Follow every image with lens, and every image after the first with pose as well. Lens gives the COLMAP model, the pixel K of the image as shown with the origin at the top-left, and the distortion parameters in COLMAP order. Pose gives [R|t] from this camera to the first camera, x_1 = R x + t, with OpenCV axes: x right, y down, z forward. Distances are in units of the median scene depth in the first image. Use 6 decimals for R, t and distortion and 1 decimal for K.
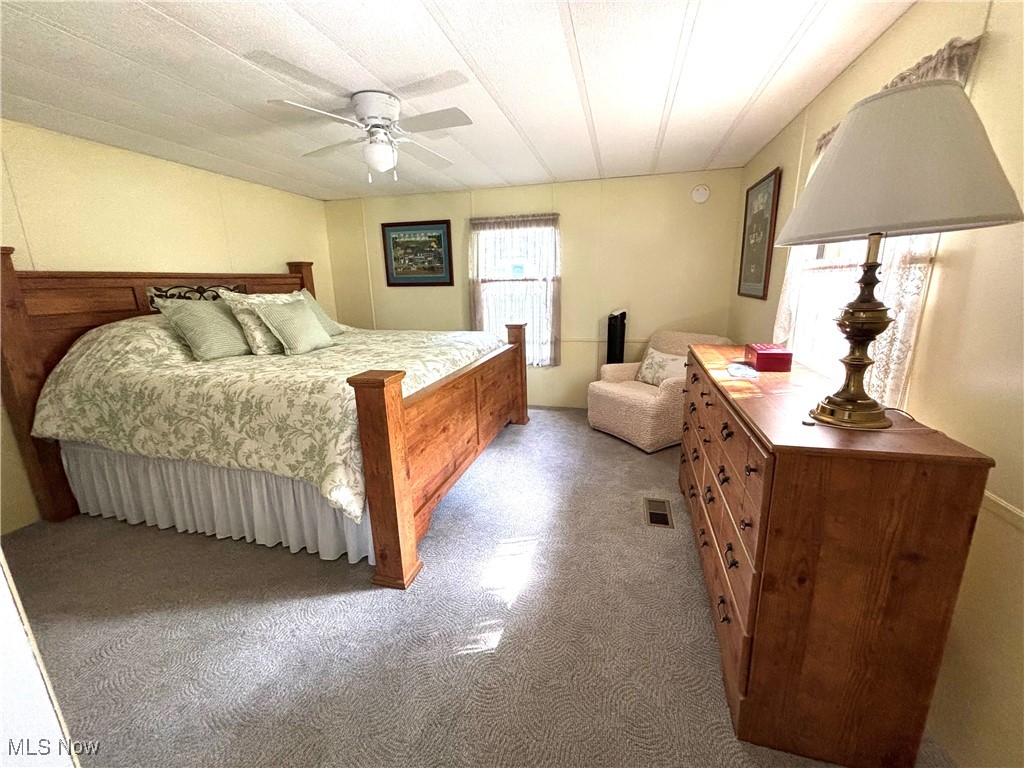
lens RADIAL K [[409.7, 0, 512.8], [0, 409.7, 387.5], [0, 0, 1]] dist [-0.001274, 0.000284]
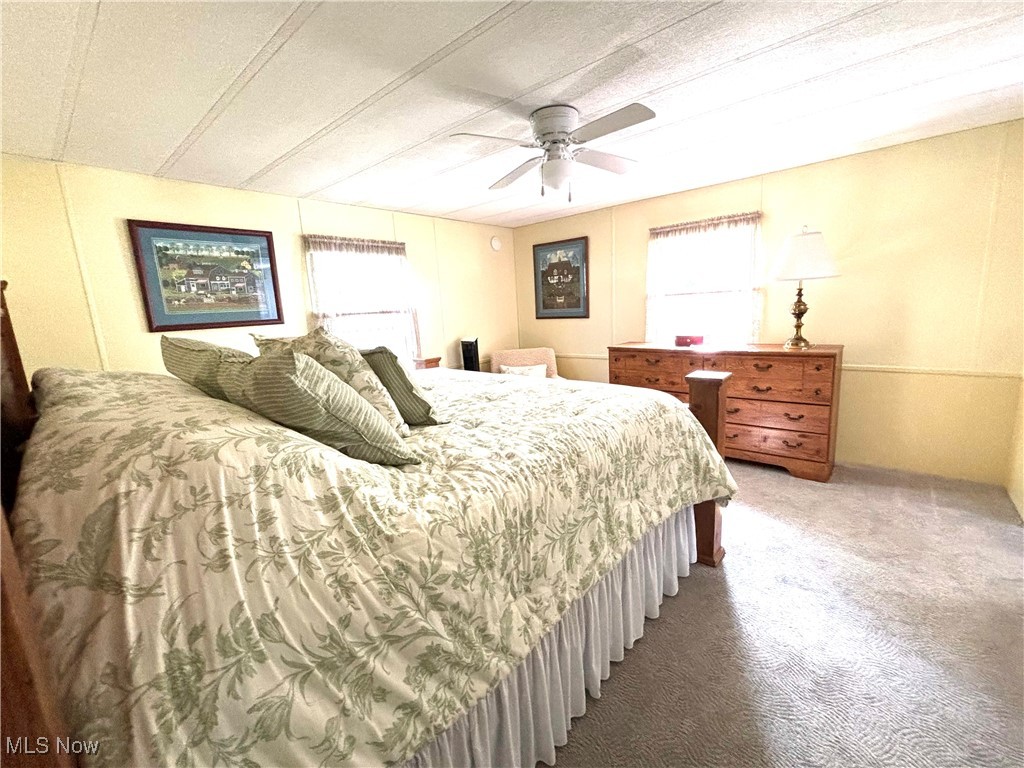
lens RADIAL K [[418.9, 0, 514.0], [0, 418.9, 384.8], [0, 0, 1]] dist [0.002161, -0.000200]
pose [[0.439768, -0.179740, 0.879942, -0.691839], [0.264596, 0.962213, 0.064308, -0.098584], [-0.858250, 0.204549, 0.470709, 0.378782]]
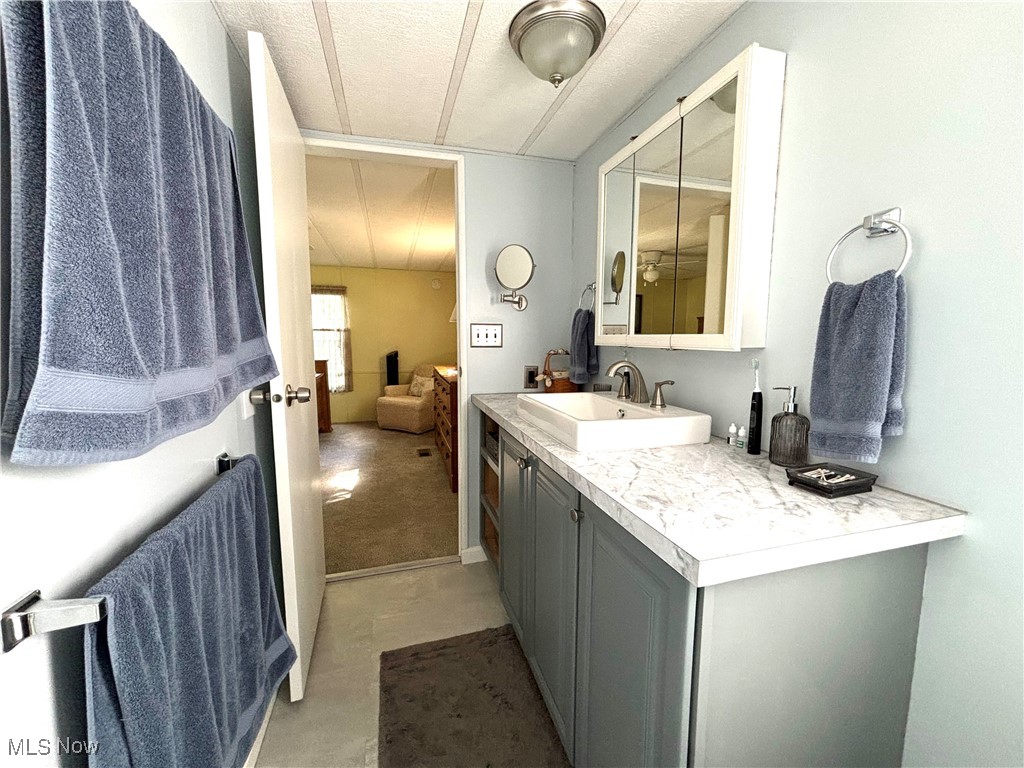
lens RADIAL K [[409.7, 0, 517.3], [0, 409.7, 382.7], [0, 0, 1]] dist [-0.001274, 0.000284]
pose [[0.848880, -0.032568, 0.527582, -0.153607], [0.107475, 0.987885, -0.111944, 0.144622], [-0.517544, 0.151729, 0.842096, -0.497410]]
